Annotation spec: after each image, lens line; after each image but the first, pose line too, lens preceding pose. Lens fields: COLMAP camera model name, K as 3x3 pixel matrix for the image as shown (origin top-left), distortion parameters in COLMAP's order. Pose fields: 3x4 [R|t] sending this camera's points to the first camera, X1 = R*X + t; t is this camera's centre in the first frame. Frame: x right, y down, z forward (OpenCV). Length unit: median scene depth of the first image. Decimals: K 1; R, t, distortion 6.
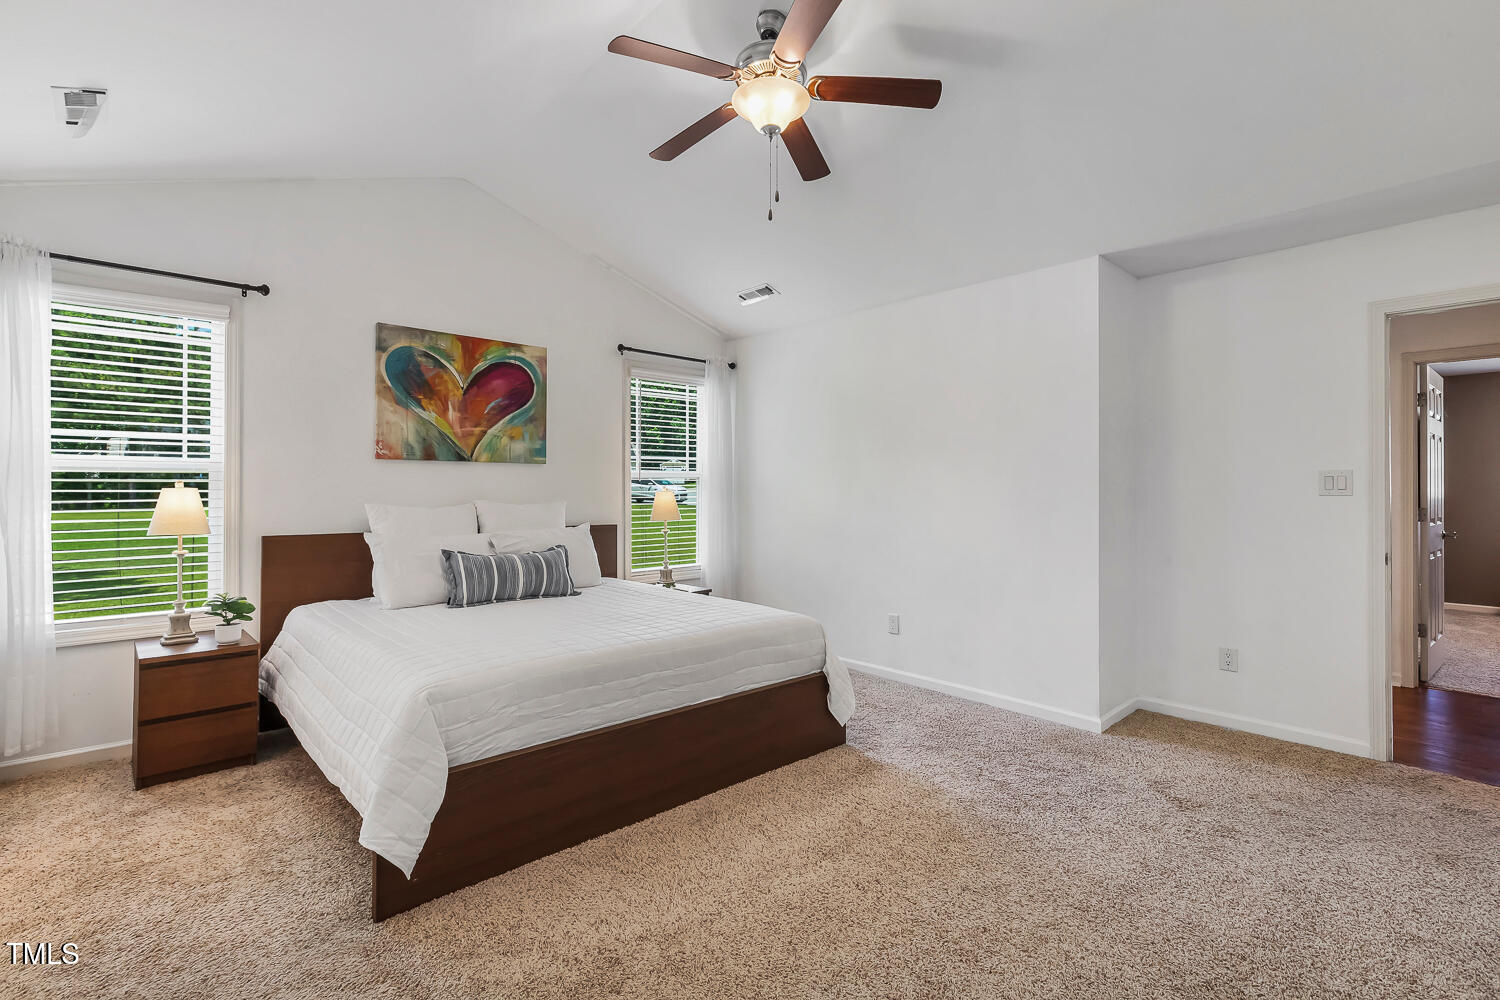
lens RADIAL K [[681.6, 0, 742.9], [0, 681.6, 495.5], [0, 0, 1]] dist [-0.004308, -0.000937]
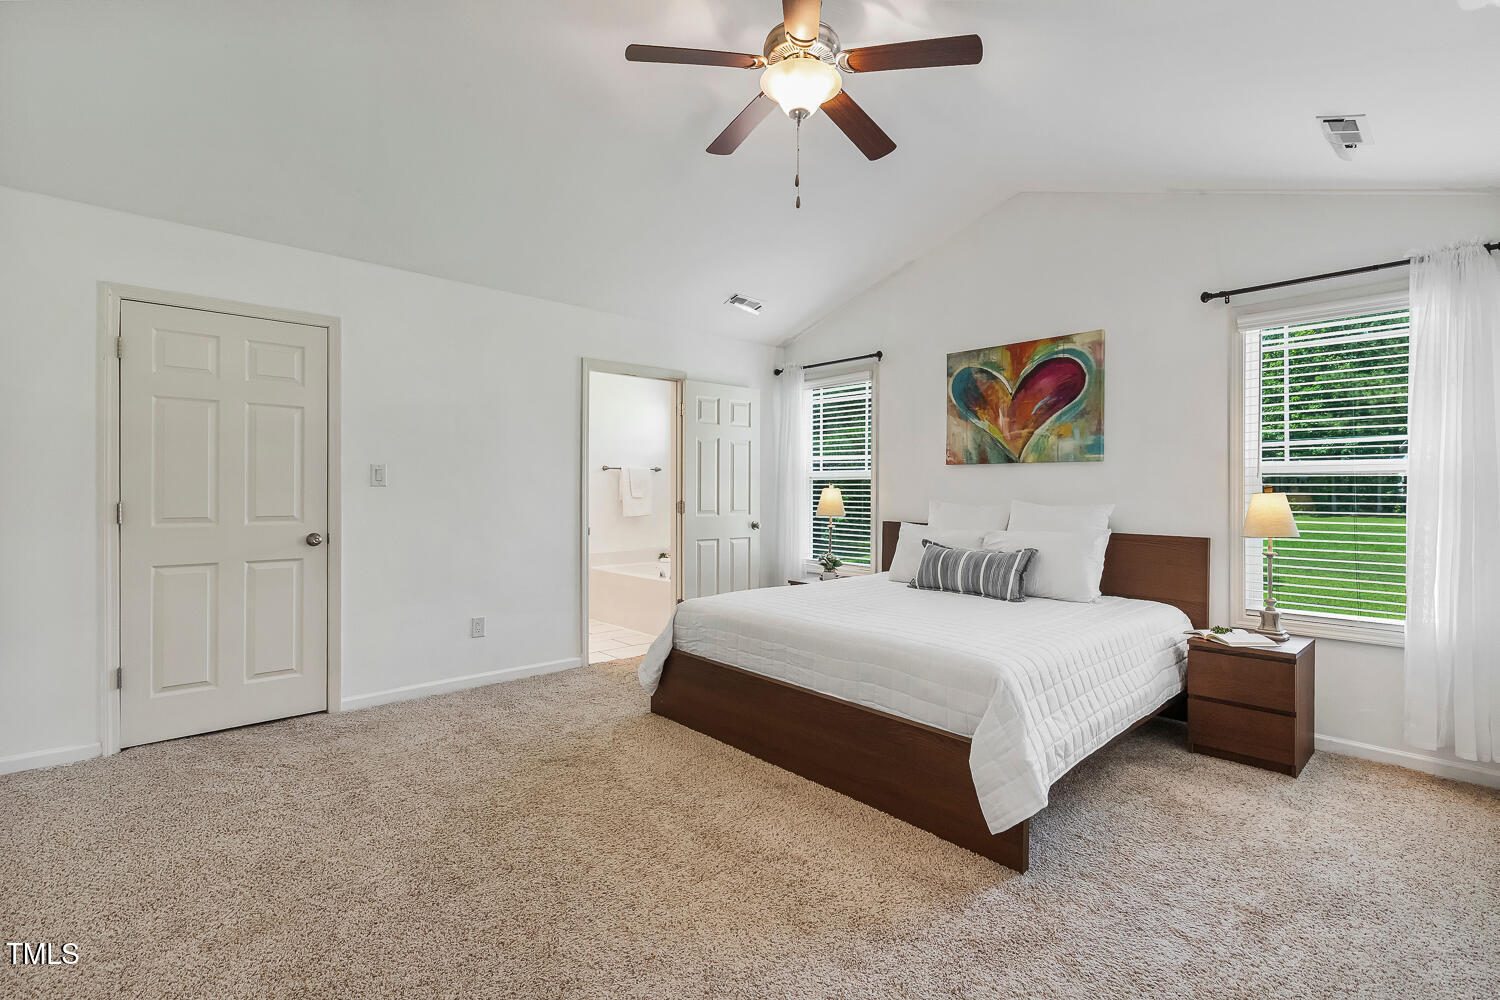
lens RADIAL K [[681.6, 0, 742.9], [0, 681.6, 495.5], [0, 0, 1]] dist [-0.004308, -0.000937]
pose [[0.002193, 0.006575, -0.999976, 0.658222], [-0.013320, 0.999890, 0.006545, -0.001282], [0.999909, 0.013306, 0.002280, 0.592898]]
